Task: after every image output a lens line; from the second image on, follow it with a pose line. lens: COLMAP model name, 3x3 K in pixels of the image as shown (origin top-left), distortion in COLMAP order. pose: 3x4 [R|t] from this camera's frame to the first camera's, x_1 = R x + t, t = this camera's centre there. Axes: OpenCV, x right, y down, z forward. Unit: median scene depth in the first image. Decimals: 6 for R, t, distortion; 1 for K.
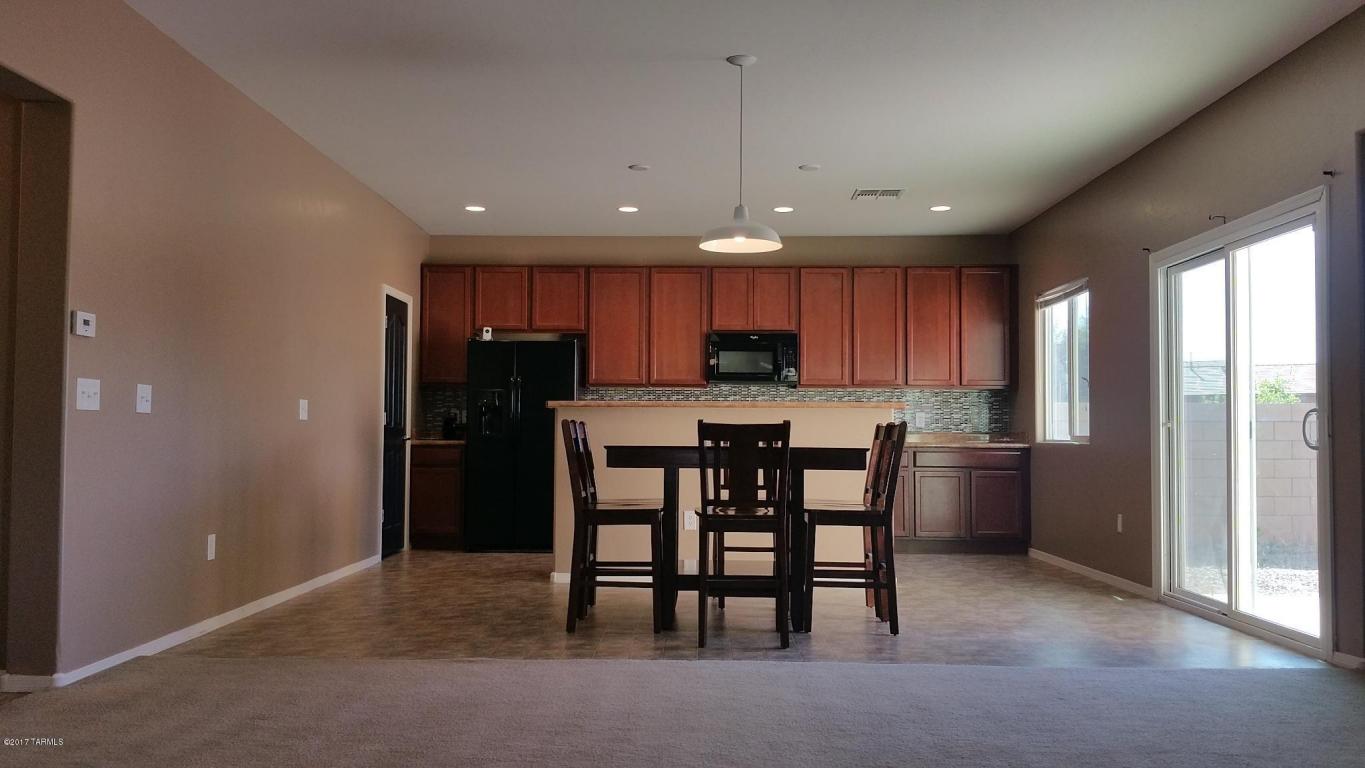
lens RADIAL K [[1088.5, 0, 679.0], [0, 1088.5, 387.9], [0, 0, 1]] dist [0.103824, -0.239650]
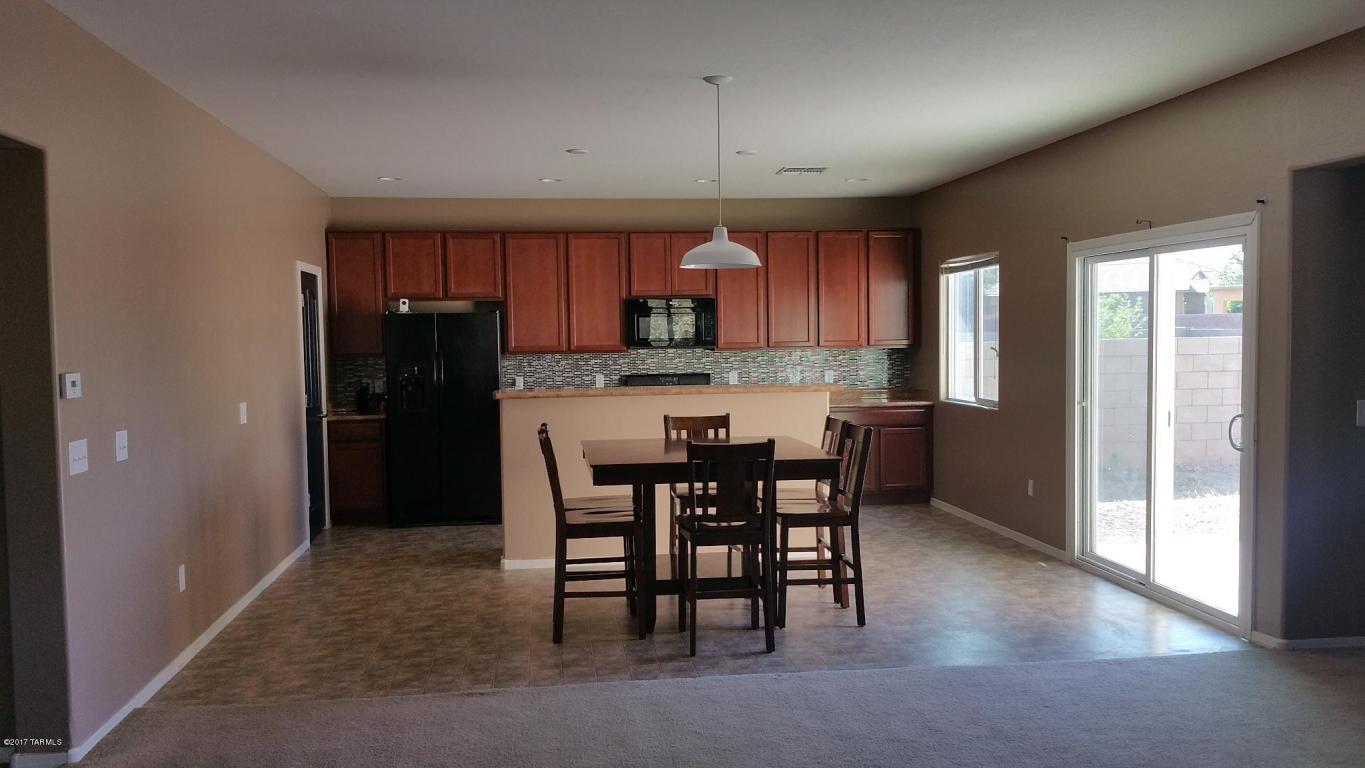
lens RADIAL K [[1085.3, 0, 682.5], [0, 1085.3, 384.0], [0, 0, 1]] dist [0.104142, -0.248804]
pose [[0.989144, -0.026748, 0.144497, -0.074976], [0.013991, 0.995969, 0.088597, -0.064747], [-0.146284, -0.085614, 0.985531, -0.002761]]
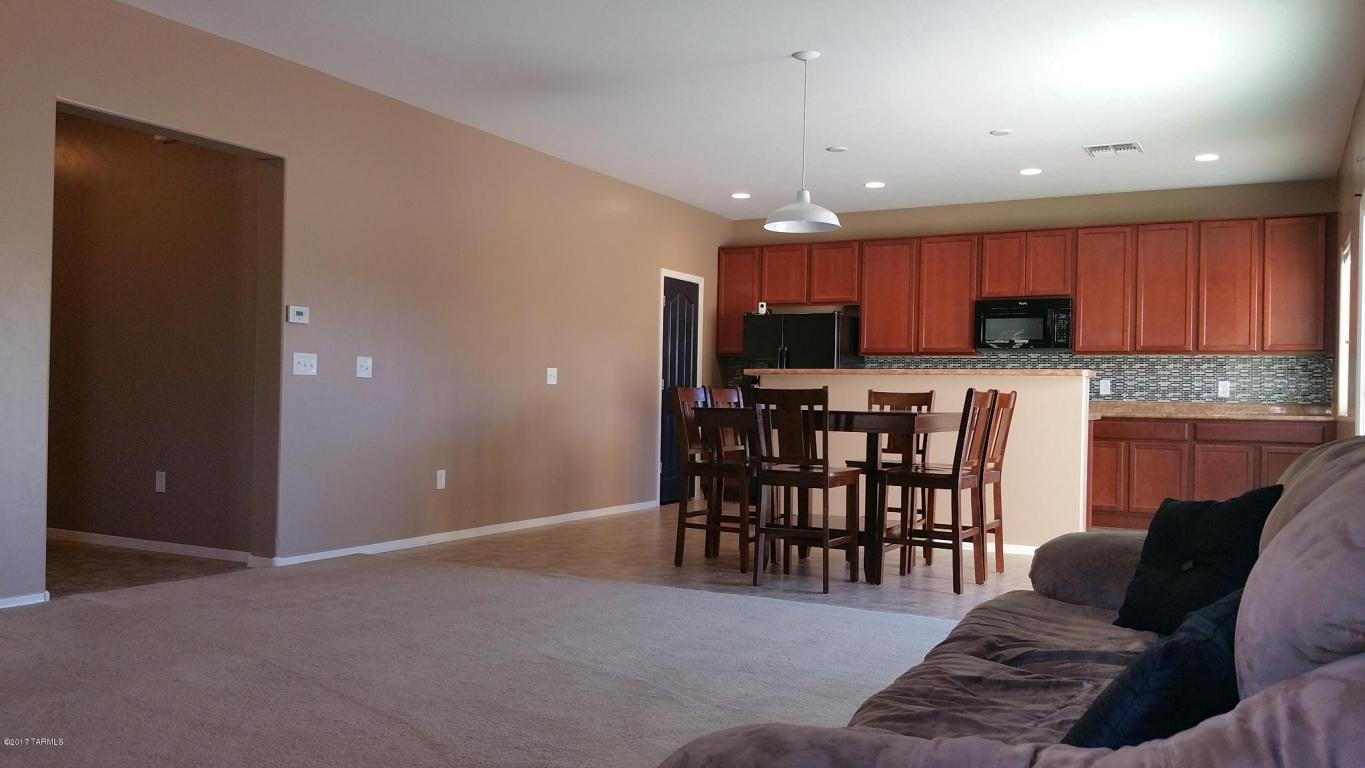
lens RADIAL K [[1088.5, 0, 679.0], [0, 1088.5, 387.9], [0, 0, 1]] dist [0.103824, -0.239650]
pose [[0.889334, 0.006451, -0.457213, 0.261514], [0.006492, 0.999622, 0.026731, 0.000947], [0.457212, -0.026741, 0.888955, -0.019477]]
